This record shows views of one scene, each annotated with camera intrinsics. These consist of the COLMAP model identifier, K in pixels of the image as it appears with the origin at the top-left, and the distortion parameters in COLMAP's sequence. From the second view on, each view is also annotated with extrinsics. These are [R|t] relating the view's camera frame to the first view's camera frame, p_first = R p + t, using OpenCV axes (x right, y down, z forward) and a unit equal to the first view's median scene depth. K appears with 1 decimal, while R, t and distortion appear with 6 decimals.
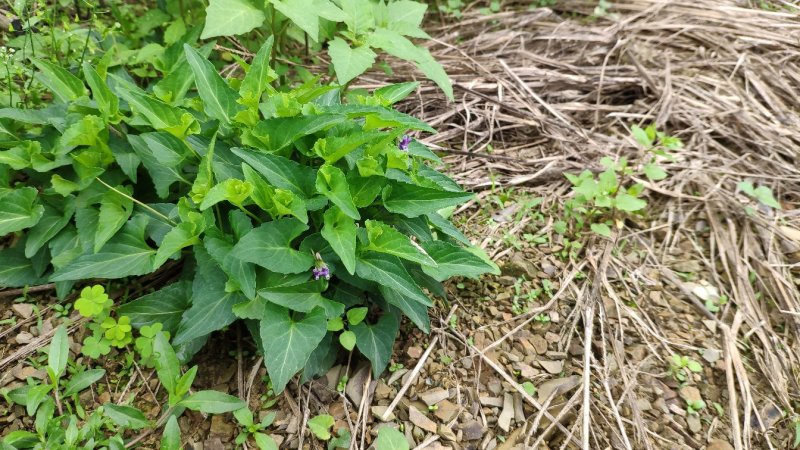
lens RADIAL K [[615.8, 0, 400.0], [0, 615.8, 225.0], [0, 0, 1]] dist [0.098407, -0.266728]
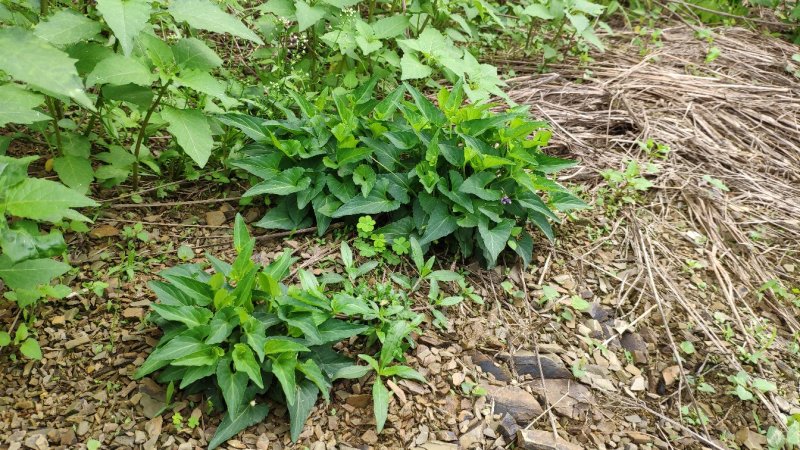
lens RADIAL K [[599.6, 0, 400.0], [0, 599.6, 225.0], [0, 0, 1]] dist [0.186107, -0.487493]
pose [[0.993632, -0.011570, 0.112074, -0.380341], [0.024282, 0.993329, -0.112727, 0.202812], [-0.110023, 0.114730, 0.987285, -0.421976]]
